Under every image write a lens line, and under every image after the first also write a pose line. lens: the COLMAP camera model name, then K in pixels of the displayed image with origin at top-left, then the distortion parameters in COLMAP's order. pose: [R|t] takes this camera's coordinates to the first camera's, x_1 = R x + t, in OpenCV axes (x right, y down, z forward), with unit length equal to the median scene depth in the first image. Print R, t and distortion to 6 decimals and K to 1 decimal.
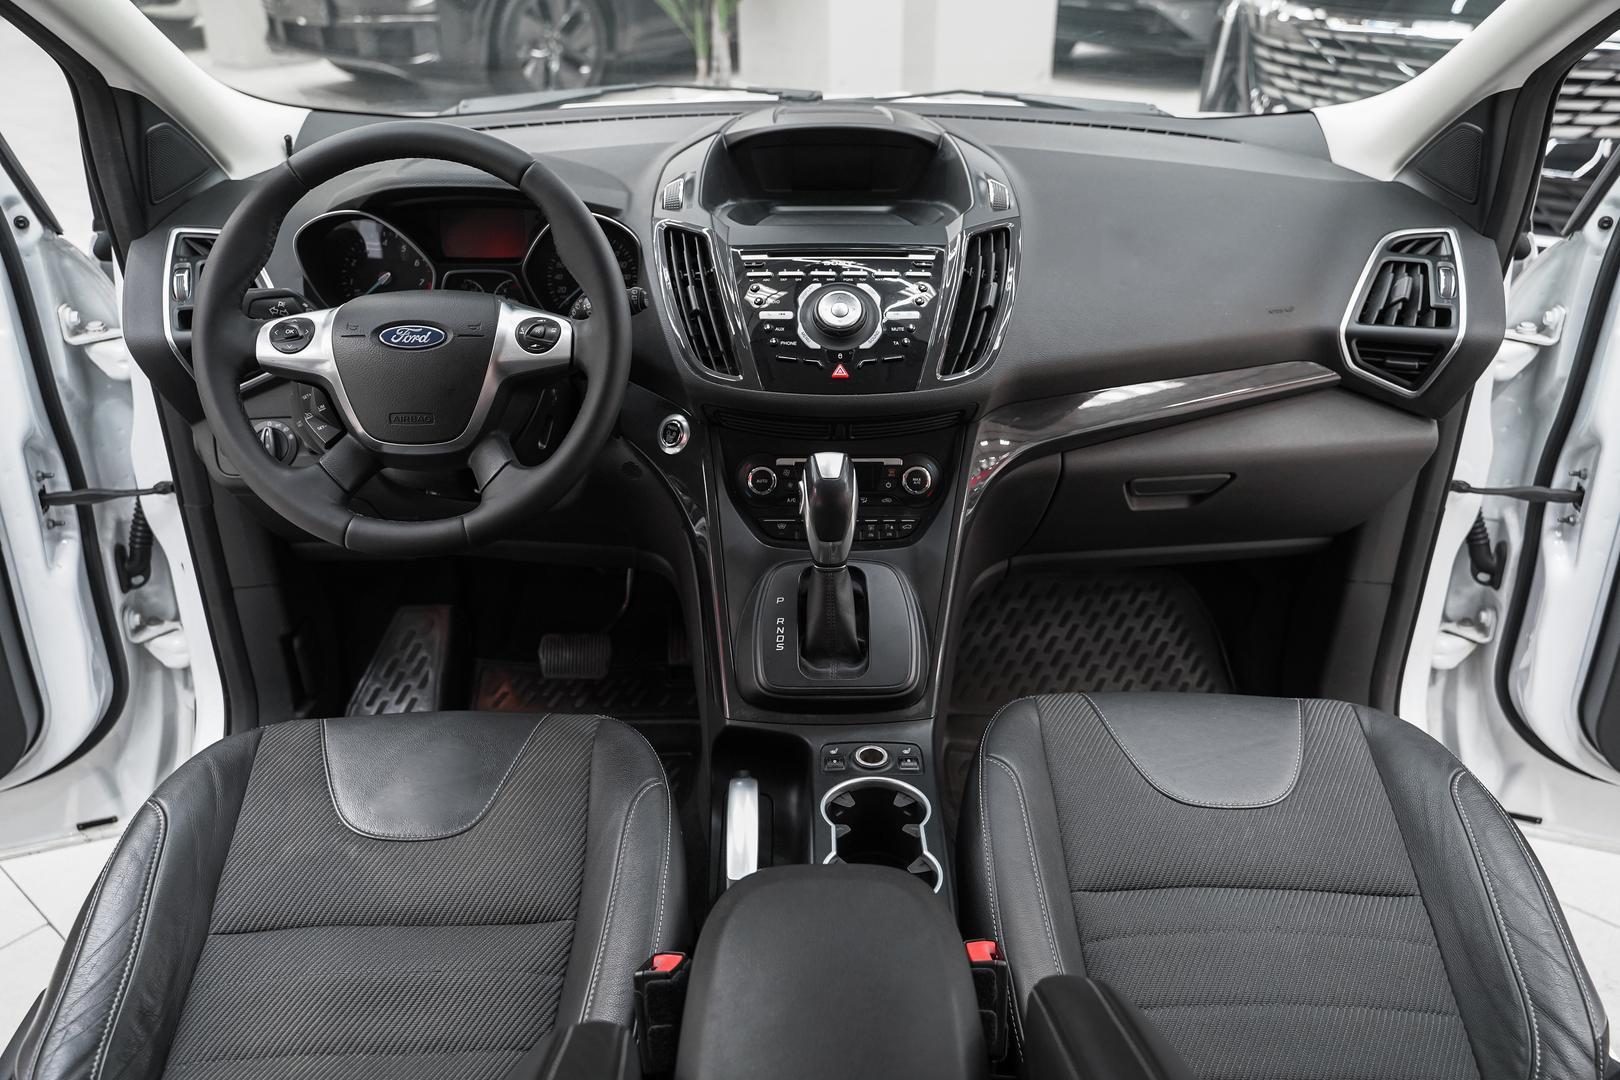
lens RADIAL K [[1293.5, 0, 810.0], [0, 1293.5, 540.0], [0, 0, 1]] dist [-0.007582, 0.001620]
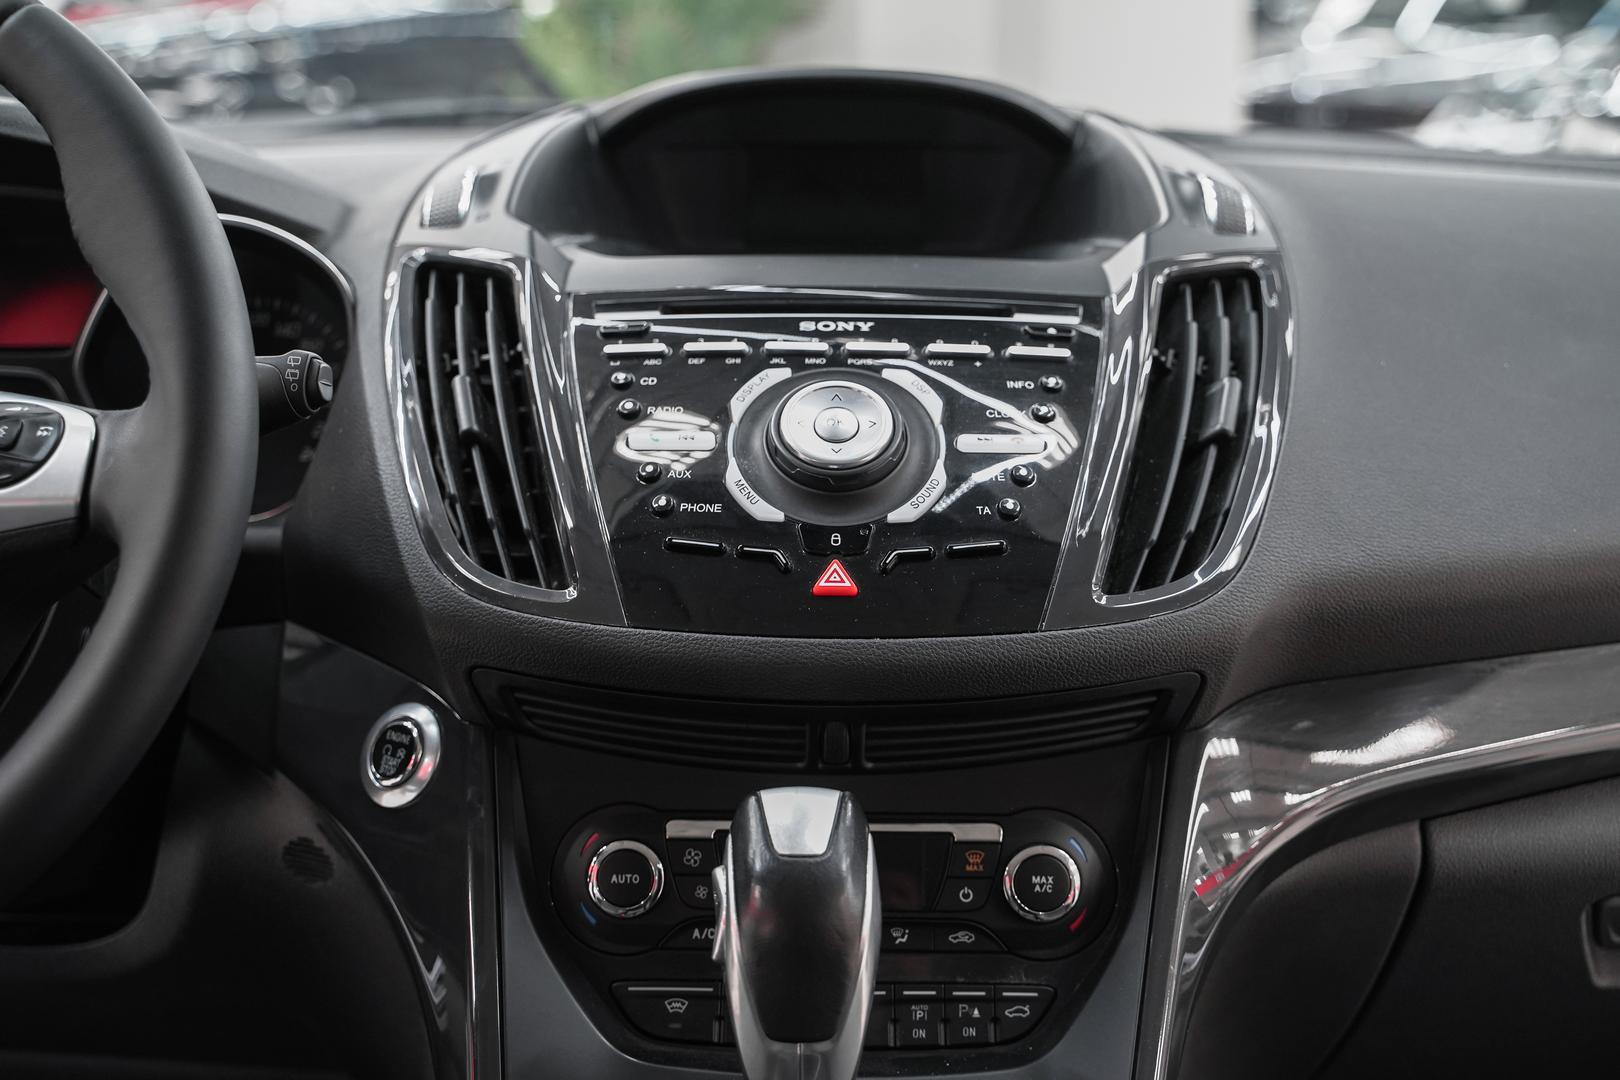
lens RADIAL K [[2107.0, 0, 810.0], [0, 2107.0, 540.0], [0, 0, 1]] dist [0.010122, 0.025925]
pose [[0.999845, 0.009568, -0.014806, 0.024130], [-0.013039, 0.966632, -0.255838, 0.014472], [0.011864, 0.255992, 0.966606, 0.393513]]
